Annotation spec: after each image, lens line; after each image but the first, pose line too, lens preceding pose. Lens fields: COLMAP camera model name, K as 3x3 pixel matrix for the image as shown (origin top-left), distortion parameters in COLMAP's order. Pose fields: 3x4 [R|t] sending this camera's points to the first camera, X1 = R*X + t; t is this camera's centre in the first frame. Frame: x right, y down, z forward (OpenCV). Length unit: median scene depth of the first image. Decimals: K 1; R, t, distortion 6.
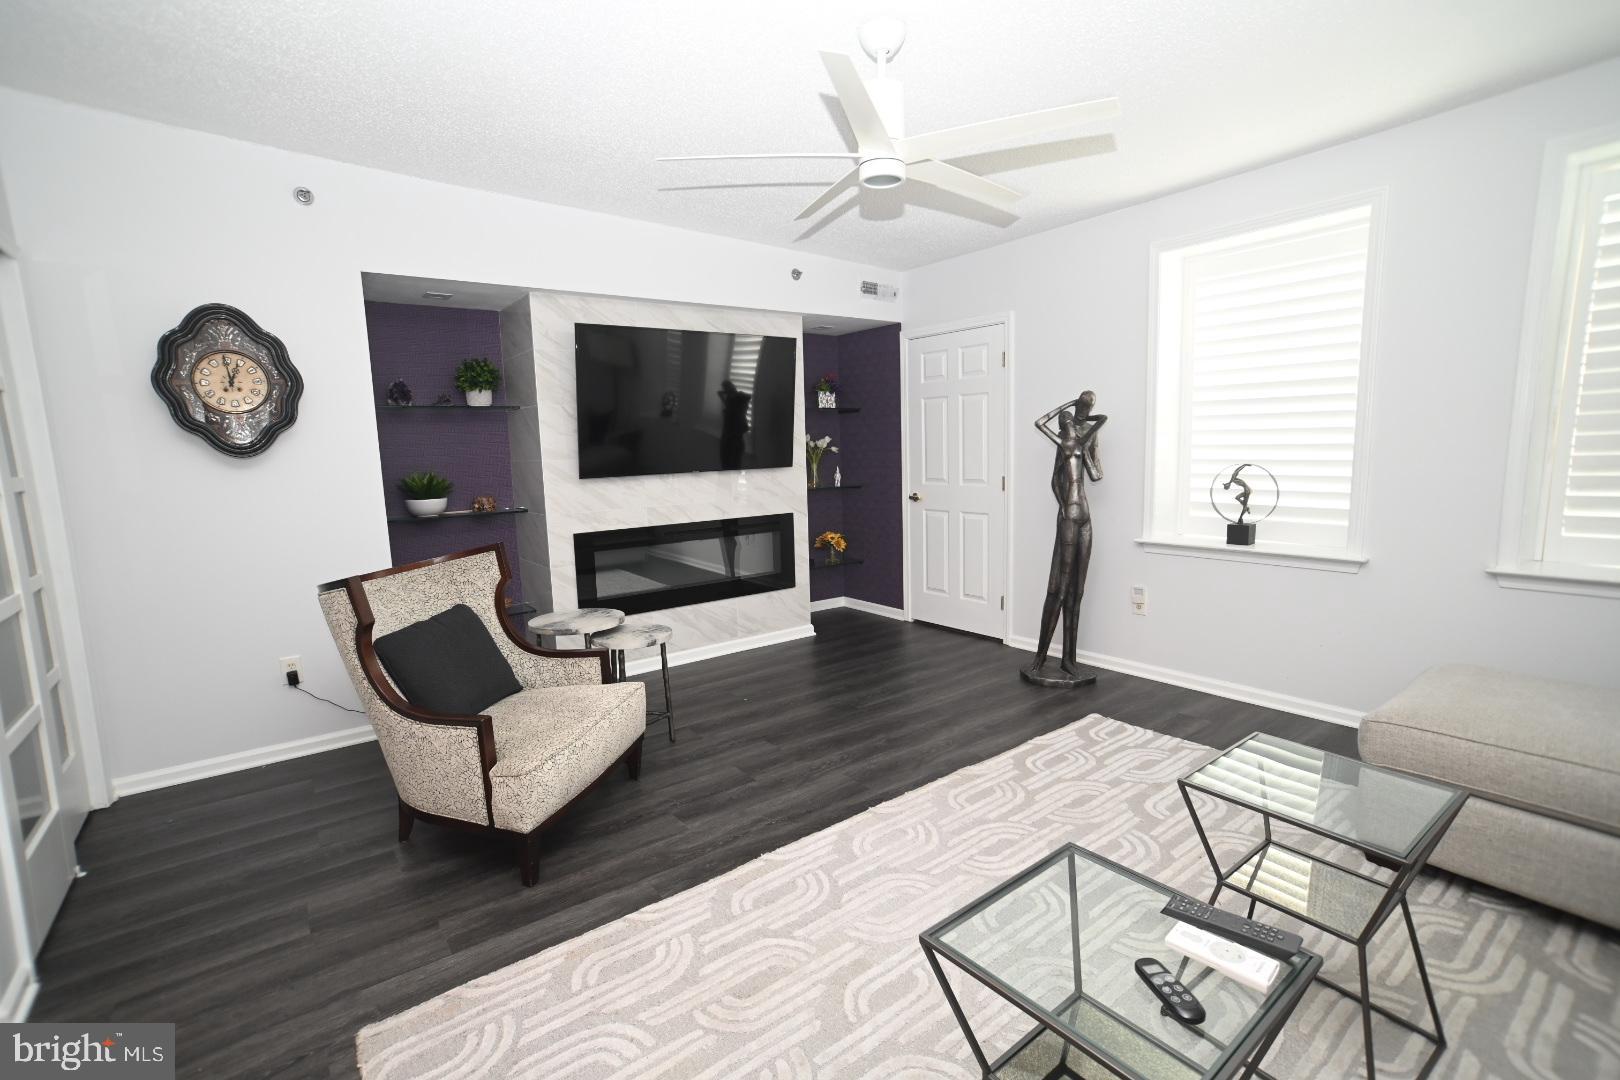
lens RADIAL K [[722.8, 0, 810.0], [0, 722.8, 540.0], [0, 0, 1]] dist [-0.029991, 0.000251]
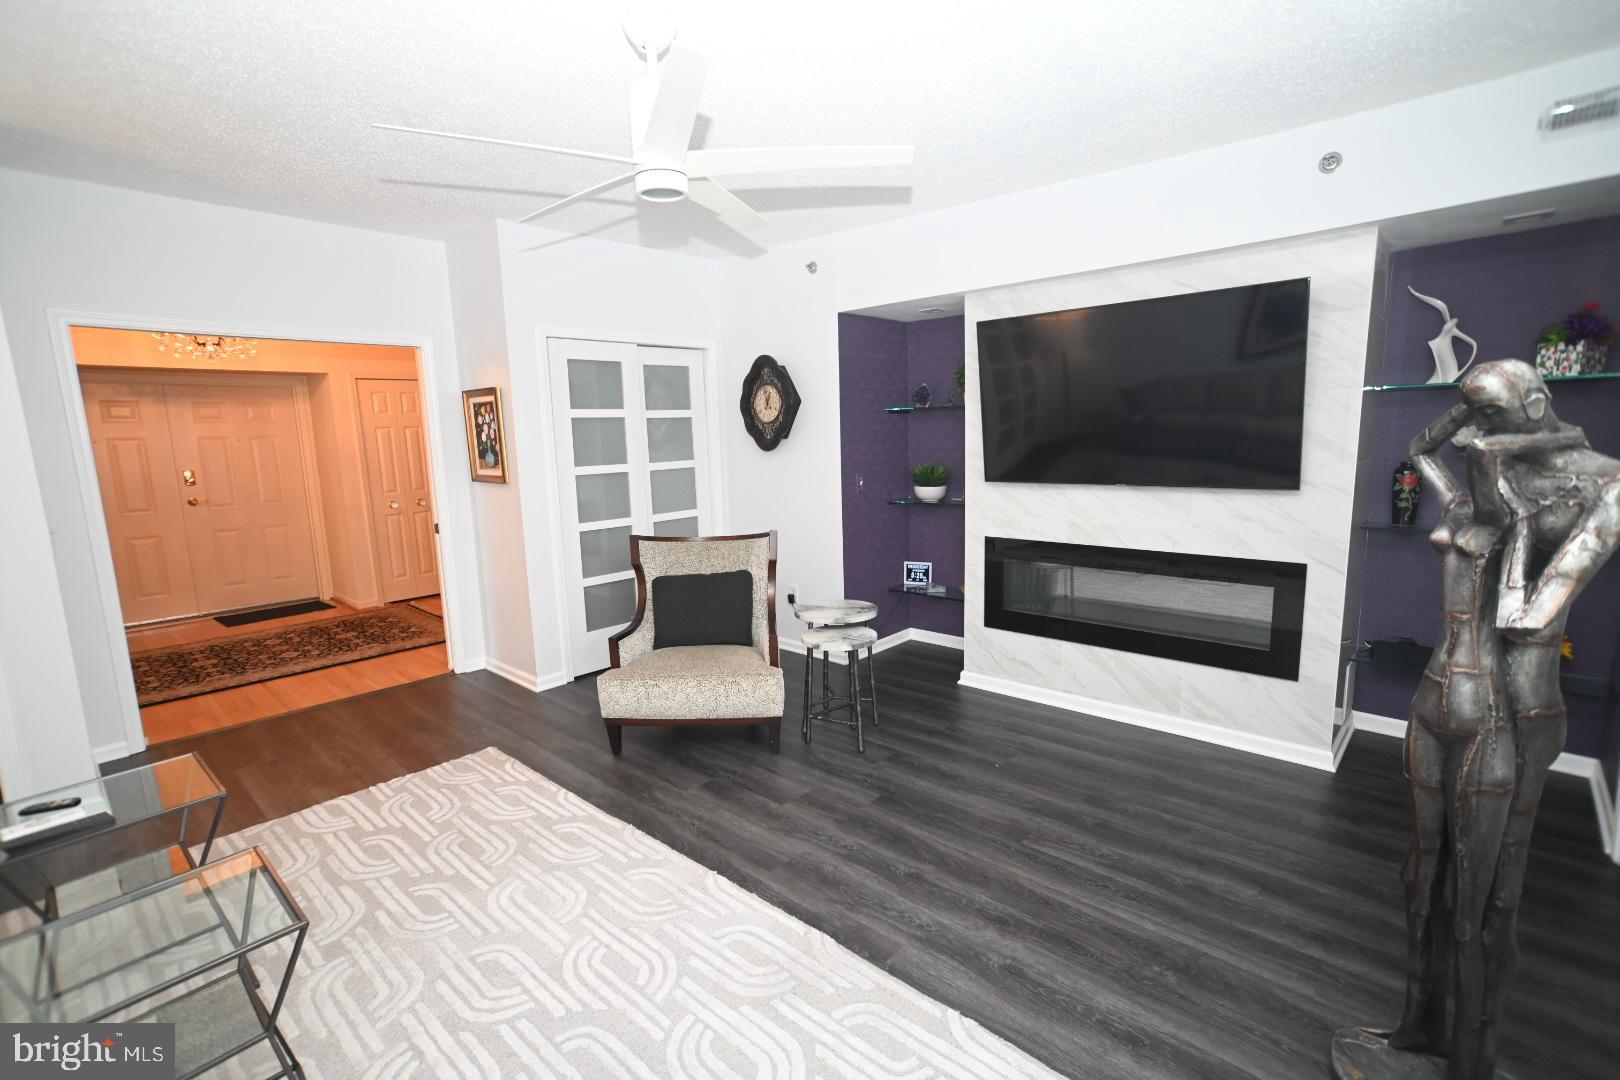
lens RADIAL K [[722.8, 0, 810.0], [0, 722.8, 540.0], [0, 0, 1]] dist [-0.029991, 0.000251]
pose [[0.200619, 0.166743, -0.965375, 0.779174], [-0.107129, 0.983233, 0.147565, -0.166612], [0.973794, 0.073815, 0.215118, 0.742767]]
